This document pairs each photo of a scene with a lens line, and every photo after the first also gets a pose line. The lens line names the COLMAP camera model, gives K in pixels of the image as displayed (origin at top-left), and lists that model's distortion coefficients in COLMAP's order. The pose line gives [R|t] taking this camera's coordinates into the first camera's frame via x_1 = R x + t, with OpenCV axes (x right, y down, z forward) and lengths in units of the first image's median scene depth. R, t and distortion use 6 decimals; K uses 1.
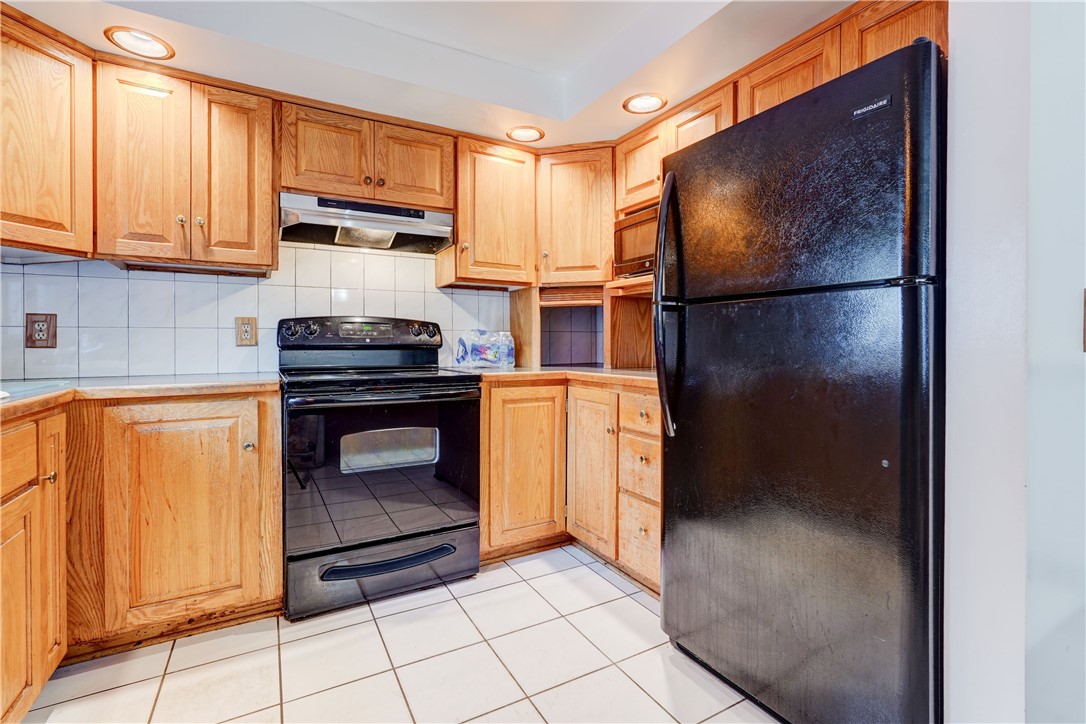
lens RADIAL K [[496.7, 0, 547.8], [0, 496.7, 353.8], [0, 0, 1]] dist [-0.010485, -0.000122]
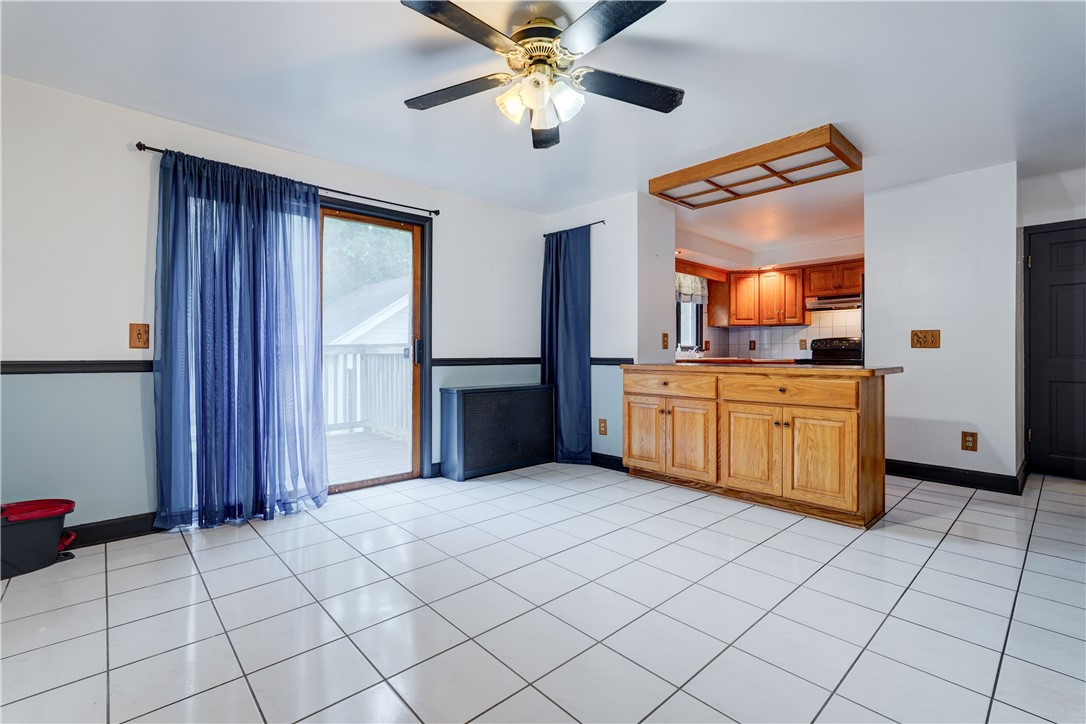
lens RADIAL K [[496.7, 0, 549.9], [0, 496.7, 355.6], [0, 0, 1]] dist [-0.010485, -0.000122]
pose [[0.219722, 0.001878, -0.975561, 2.090926], [-0.014816, 0.999889, -0.001412, 0.051182], [0.975450, 0.014764, 0.219726, -1.195018]]
